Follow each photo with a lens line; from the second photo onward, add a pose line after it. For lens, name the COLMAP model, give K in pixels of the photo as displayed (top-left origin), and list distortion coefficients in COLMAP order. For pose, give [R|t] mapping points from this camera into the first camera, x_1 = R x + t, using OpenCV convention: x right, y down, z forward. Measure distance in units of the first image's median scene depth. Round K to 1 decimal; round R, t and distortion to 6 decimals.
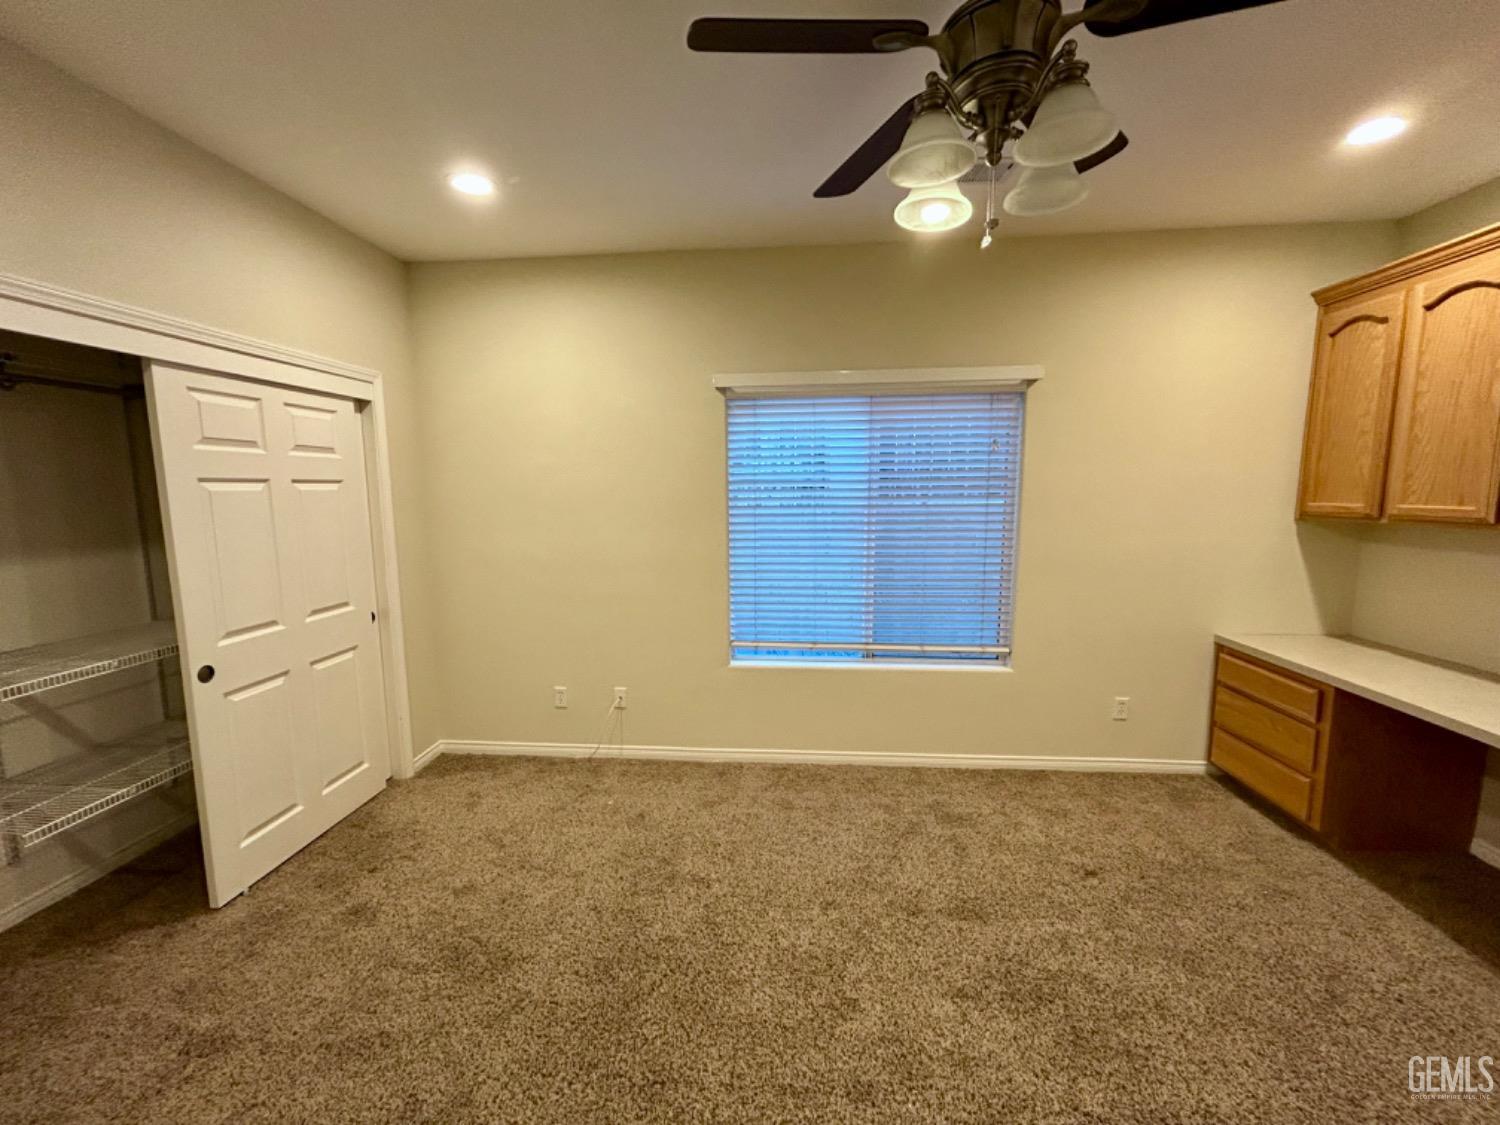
lens RADIAL K [[618.4, 0, 756.0], [0, 618.4, 558.4], [0, 0, 1]] dist [-0.000138, -0.000101]
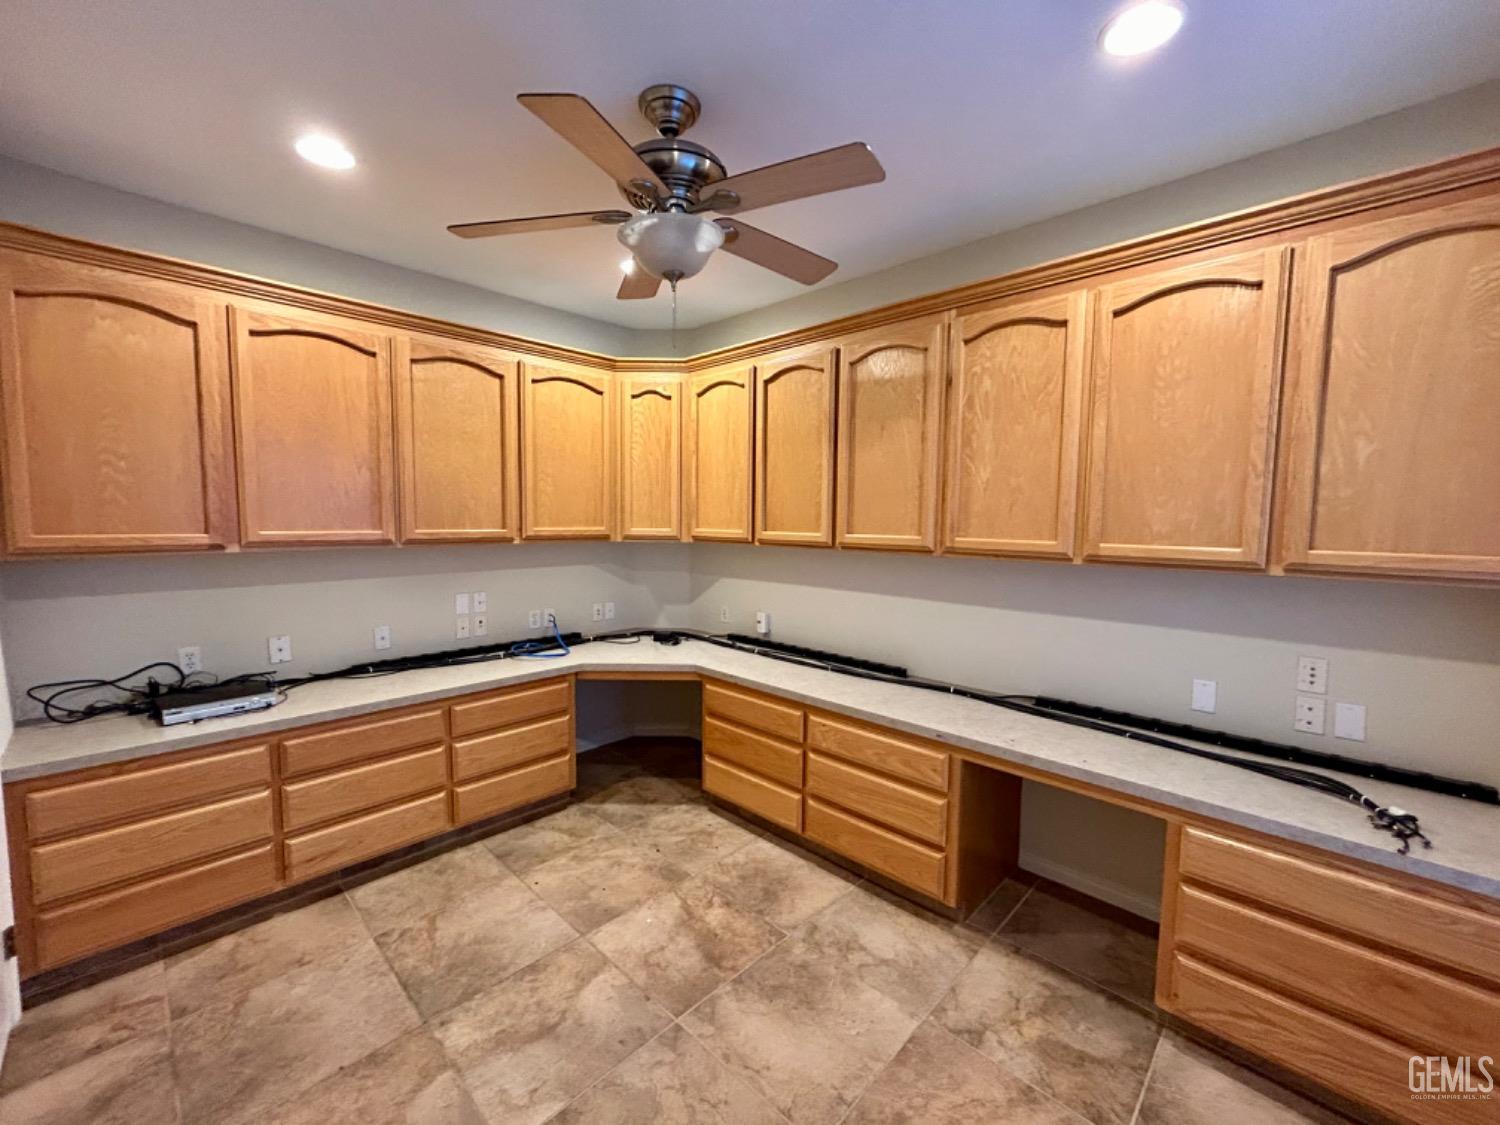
lens RADIAL K [[618.4, 0, 756.0], [0, 618.4, 558.4], [0, 0, 1]] dist [-0.000138, -0.000101]
pose [[0.614513, -0.043350, 0.787715, 0.059477], [0.077091, 0.997010, -0.005272, -0.070497], [-0.785131, 0.063966, 0.616017, 0.627415]]
